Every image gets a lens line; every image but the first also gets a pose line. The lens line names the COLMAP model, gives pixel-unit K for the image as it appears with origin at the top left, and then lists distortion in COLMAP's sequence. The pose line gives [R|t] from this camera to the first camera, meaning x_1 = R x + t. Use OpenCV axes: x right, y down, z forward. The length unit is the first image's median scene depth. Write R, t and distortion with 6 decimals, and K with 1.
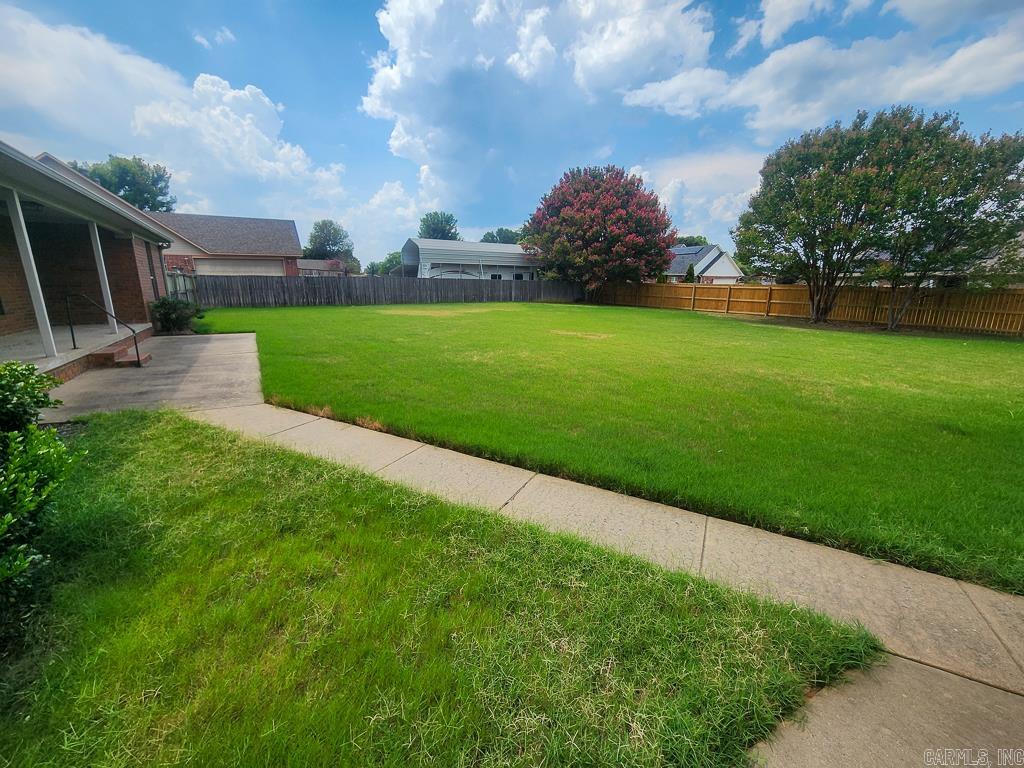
lens RADIAL K [[422.7, 0, 512.0], [0, 422.7, 384.0], [0, 0, 1]] dist [0.000115, -0.000022]
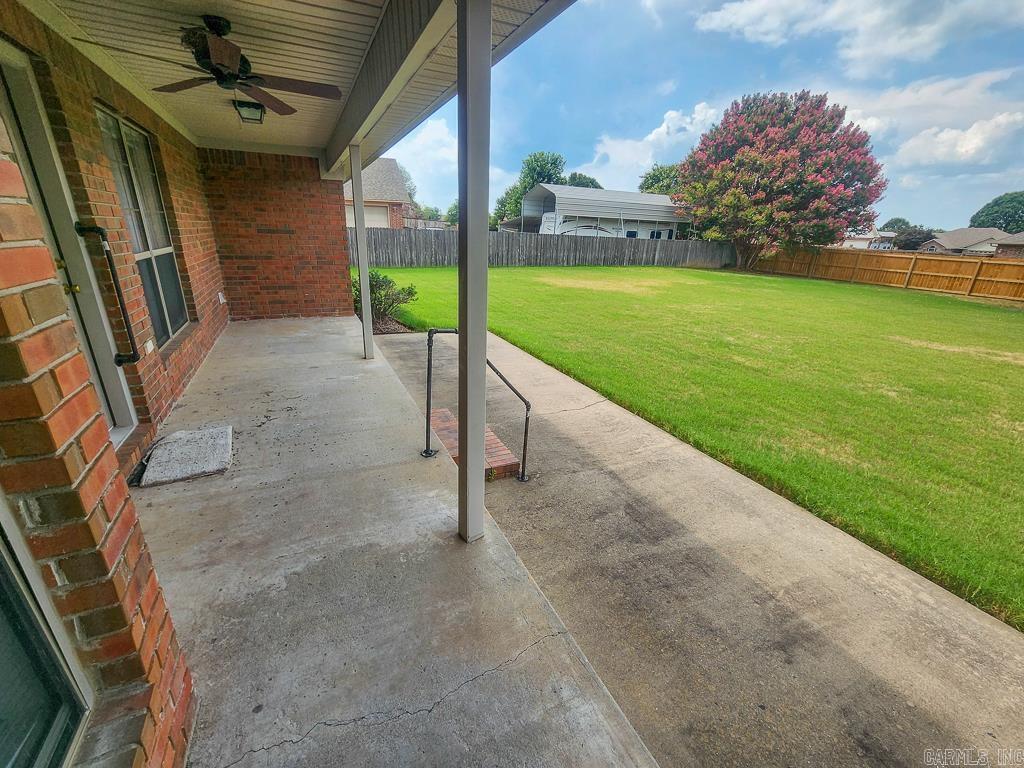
lens RADIAL K [[422.7, 0, 512.0], [0, 422.7, 384.0], [0, 0, 1]] dist [0.000115, -0.000022]
pose [[0.994668, 0.060896, -0.083234, -0.193688], [-0.051267, 0.992238, 0.113295, -0.043834], [0.089487, -0.108424, 0.990069, 0.123431]]
